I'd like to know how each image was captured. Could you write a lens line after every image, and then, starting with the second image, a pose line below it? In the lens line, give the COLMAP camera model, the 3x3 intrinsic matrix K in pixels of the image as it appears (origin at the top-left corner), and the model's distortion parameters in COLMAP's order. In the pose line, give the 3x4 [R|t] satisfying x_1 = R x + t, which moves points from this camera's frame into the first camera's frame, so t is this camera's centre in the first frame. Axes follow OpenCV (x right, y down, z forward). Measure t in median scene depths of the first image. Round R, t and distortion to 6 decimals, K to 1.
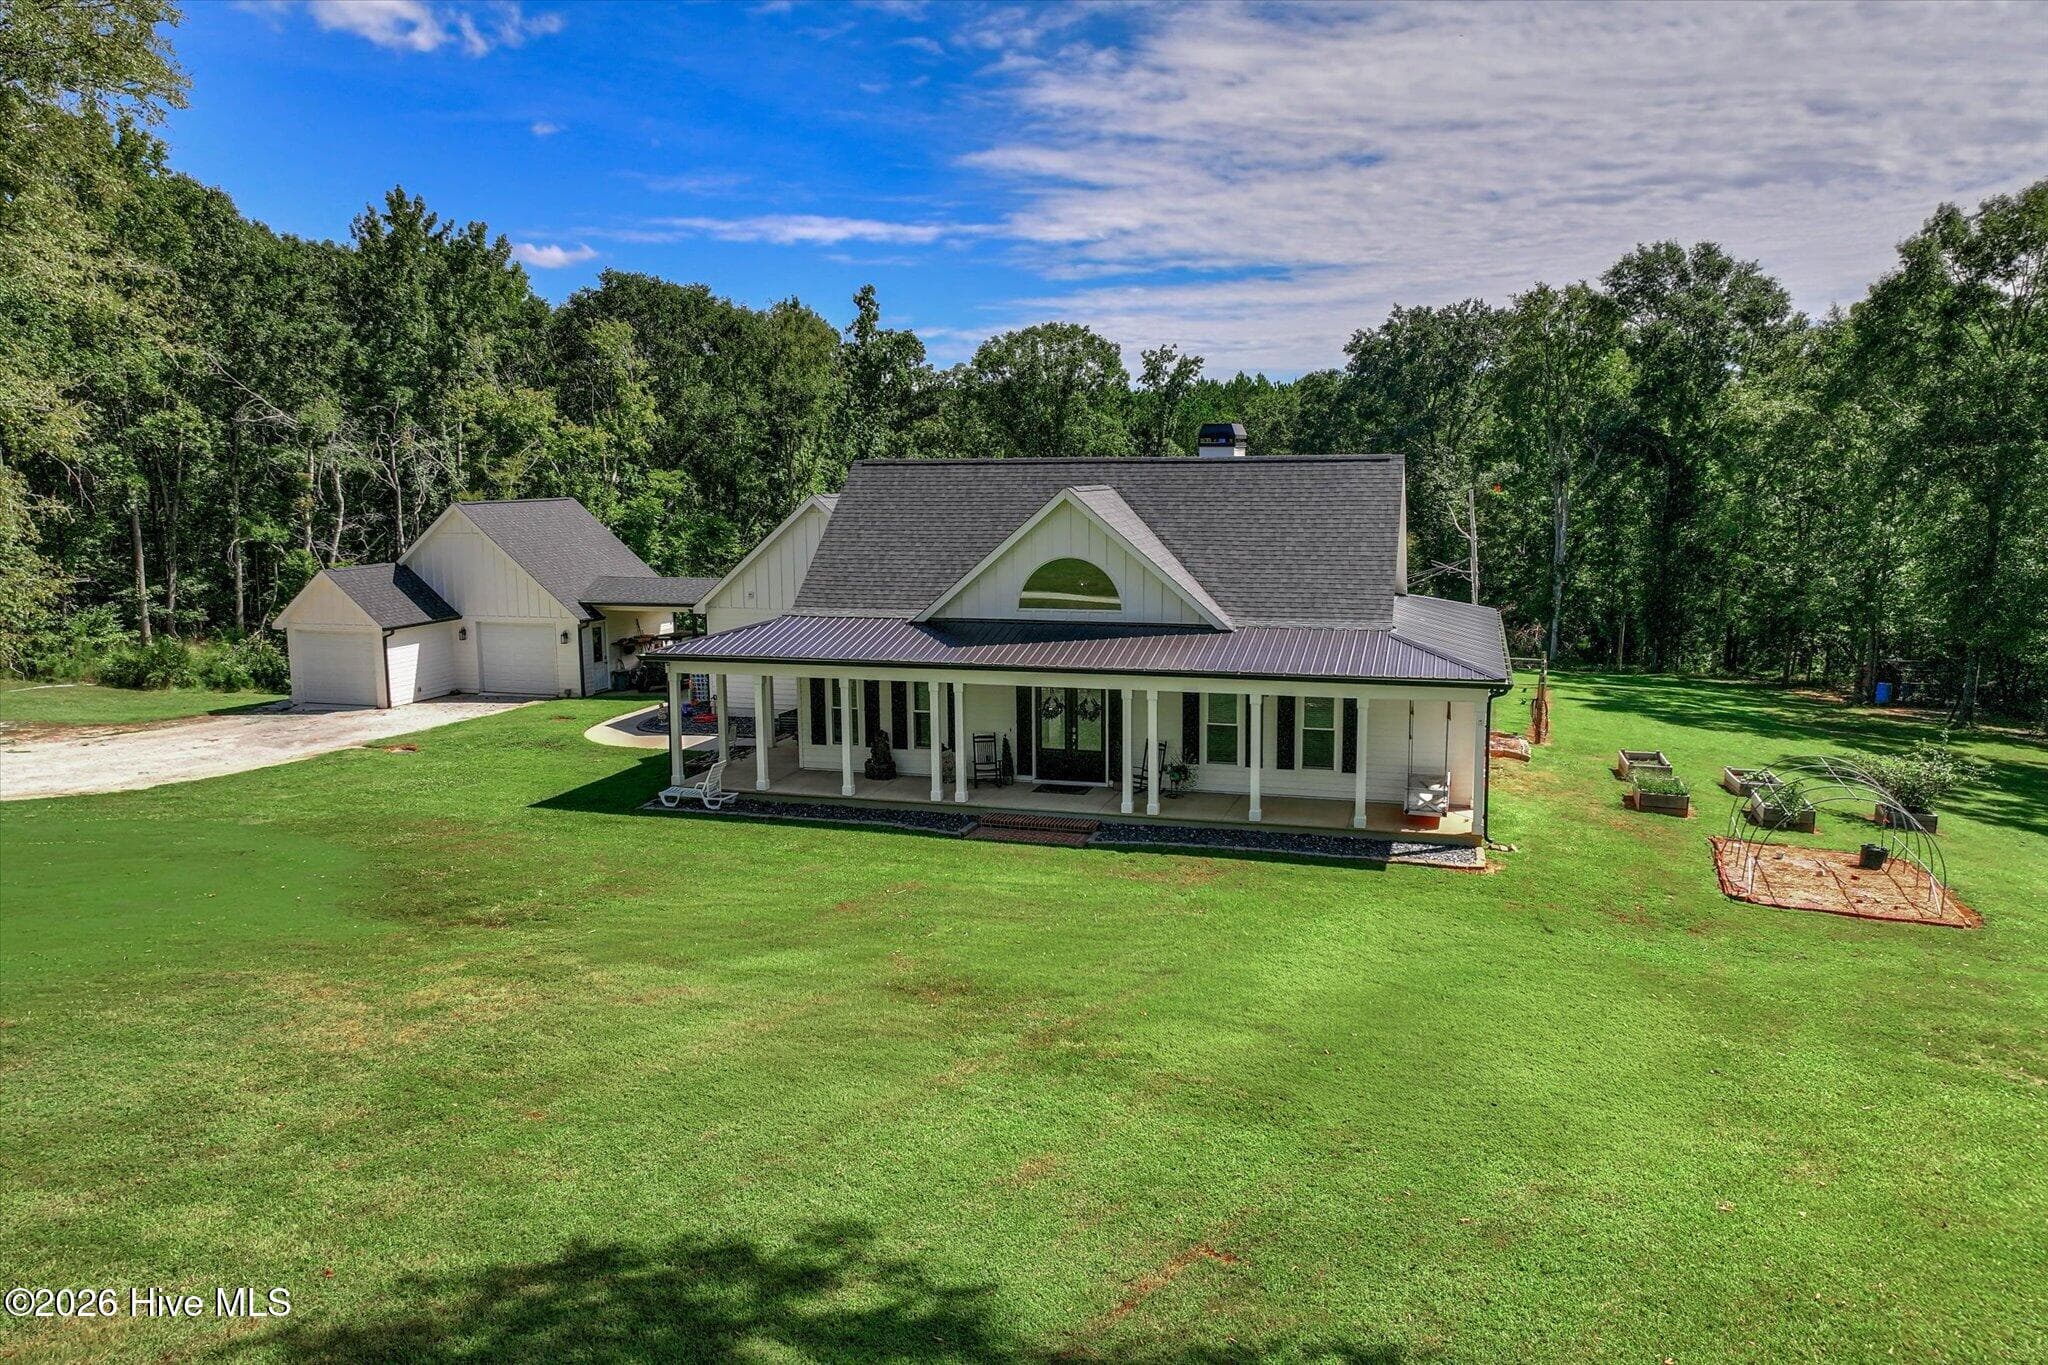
lens RADIAL K [[1443.5, 0, 1031.3], [0, 1443.5, 680.6], [0, 0, 1]] dist [0.007649, 0.002284]
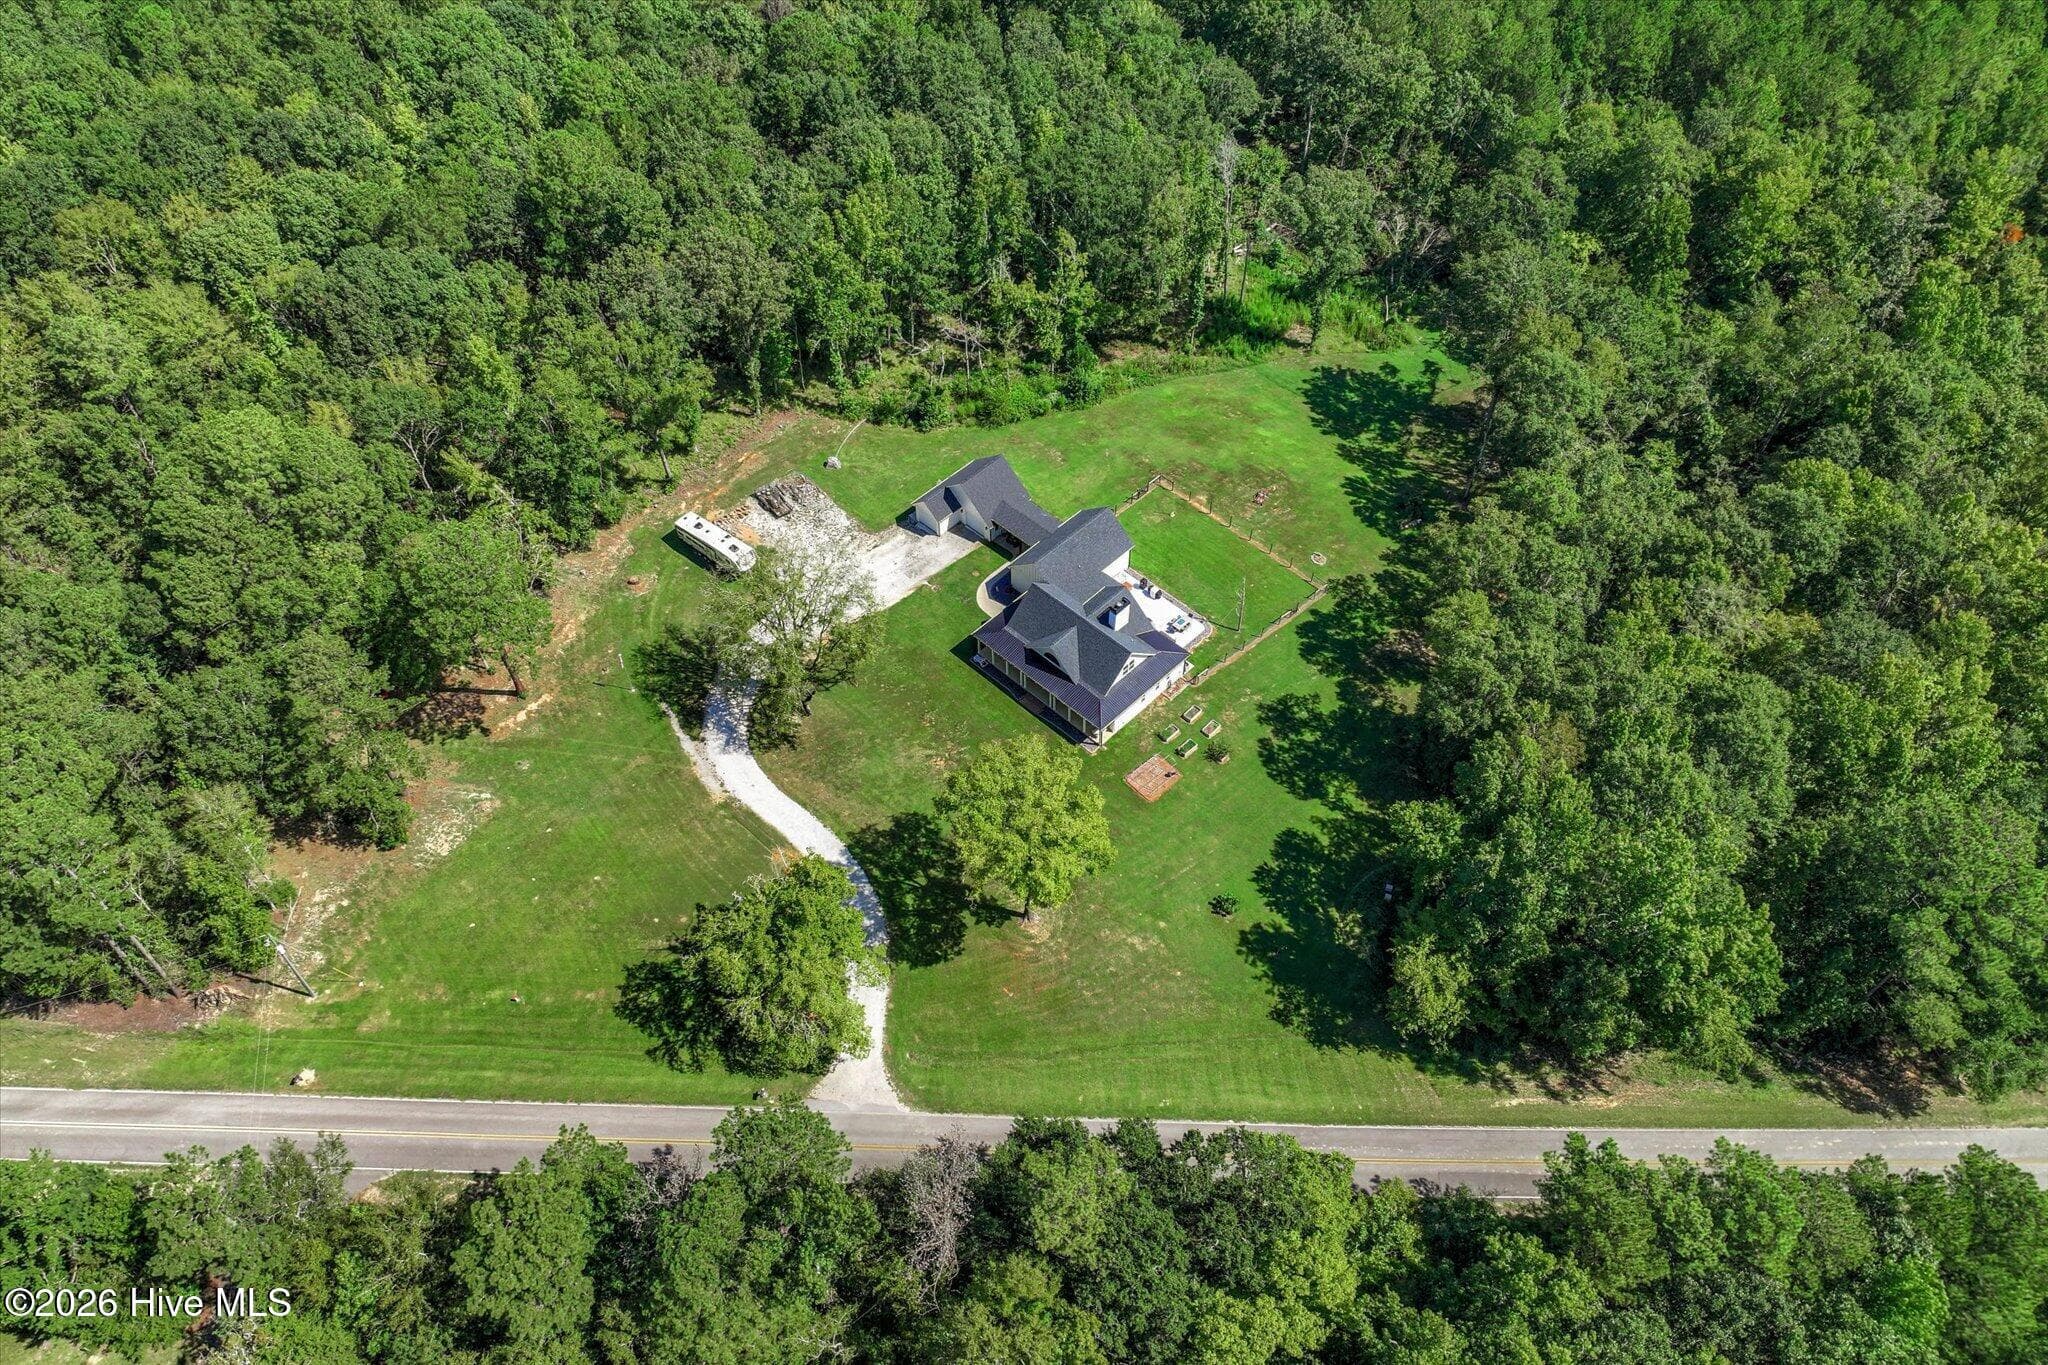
lens RADIAL K [[1443.5, 0, 1031.3], [0, 1443.5, 680.6], [0, 0, 1]] dist [0.007649, 0.002284]
pose [[0.888896, 0.358552, -0.285138, 0.881335], [-0.069807, 0.721170, 0.689232, -2.149237], [0.452758, -0.592751, 0.666075, -1.451786]]
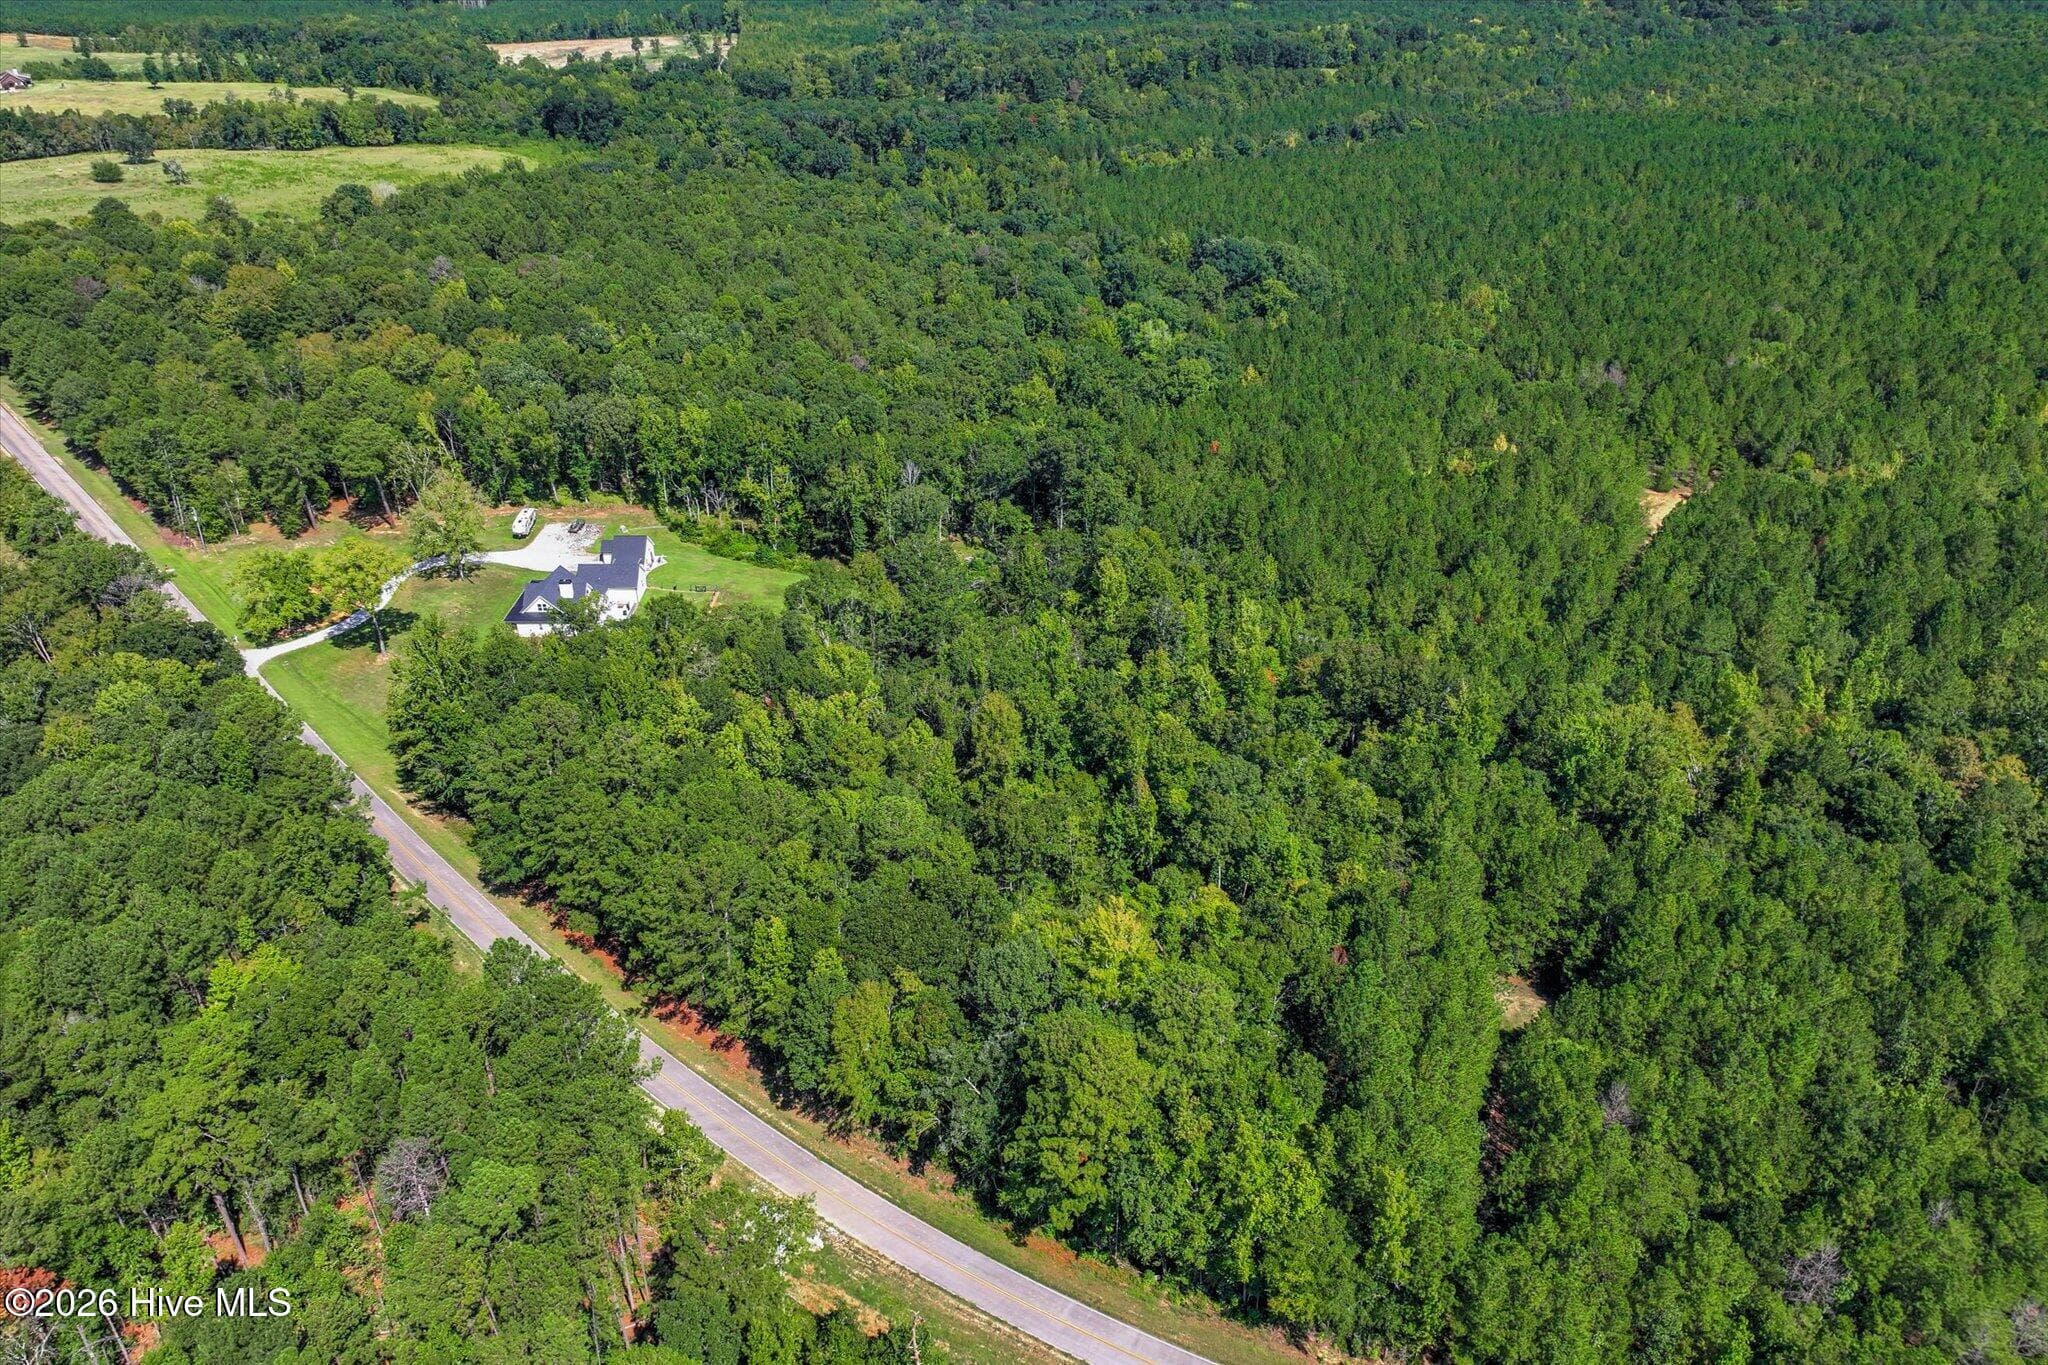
lens RADIAL K [[1436.7, 0, 1031.6], [0, 1436.7, 686.8], [0, 0, 1]] dist [0.001873, 0.003536]
pose [[0.294684, 0.464218, -0.835262, 5.598497], [-0.137888, 0.885585, 0.443538, -2.533922], [0.945594, -0.015531, 0.324978, 0.698957]]
